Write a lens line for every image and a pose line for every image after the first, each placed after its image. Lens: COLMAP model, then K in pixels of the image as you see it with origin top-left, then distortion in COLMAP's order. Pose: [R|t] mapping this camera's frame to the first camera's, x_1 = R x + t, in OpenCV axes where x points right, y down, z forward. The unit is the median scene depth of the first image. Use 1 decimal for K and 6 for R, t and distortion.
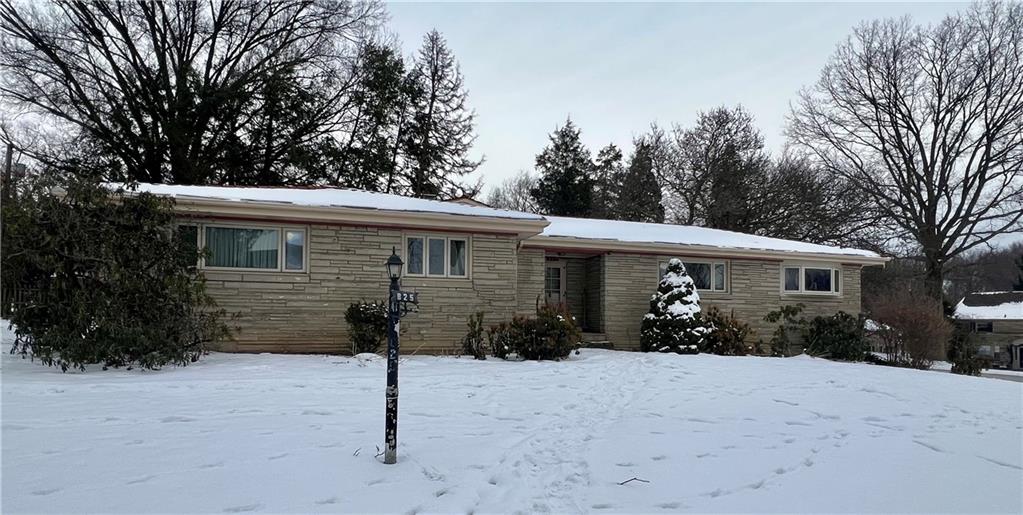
lens RADIAL K [[545.2, 0, 507.8], [0, 545.2, 302.7], [0, 0, 1]] dist [0.002748, 0.000204]
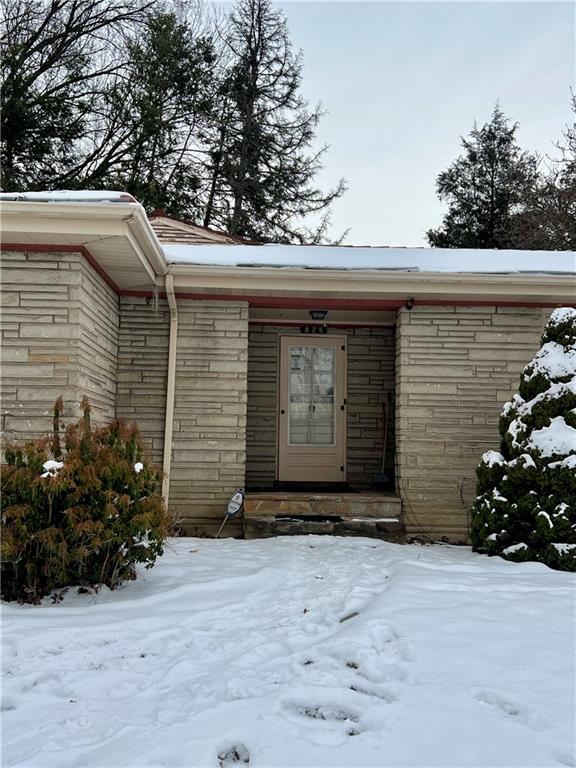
lens RADIAL K [[757.8, 0, 288.0], [0, 757.8, 384.0], [0, 0, 1]] dist [0.068713, -0.007285]
pose [[0.966987, -0.014902, -0.254391, 0.260258], [0.000733, 0.998447, -0.055702, 0.002420], [0.254826, 0.053676, 0.965496, 0.443770]]
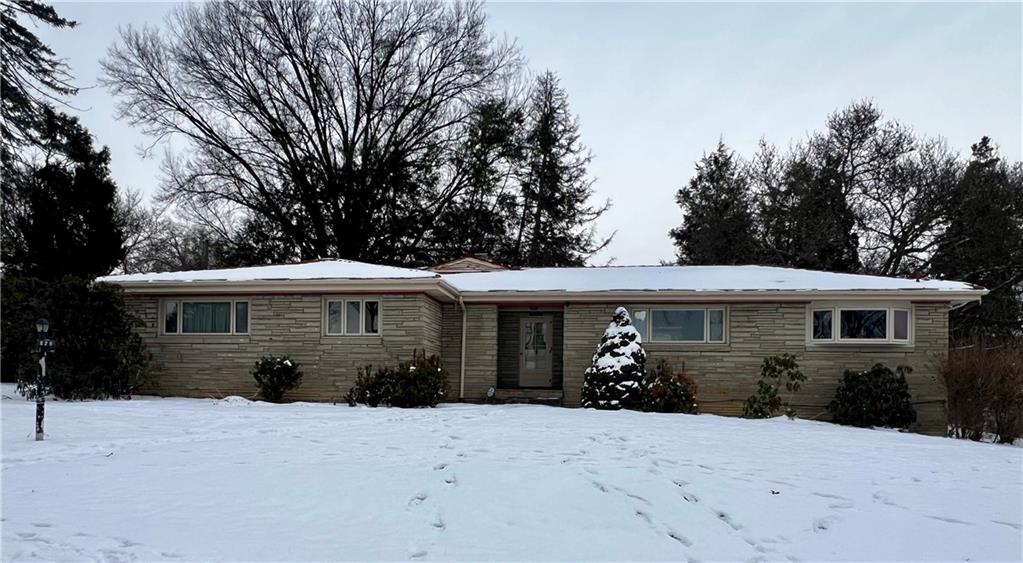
lens RADIAL K [[647.9, 0, 513.0], [0, 647.9, 380.8], [0, 0, 1]] dist [-0.000905, 0.000025]
pose [[0.908594, -0.004156, -0.417659, 0.608534], [0.009519, 0.999897, 0.010759, 0.029636], [0.417571, -0.013751, 0.908540, -0.063507]]
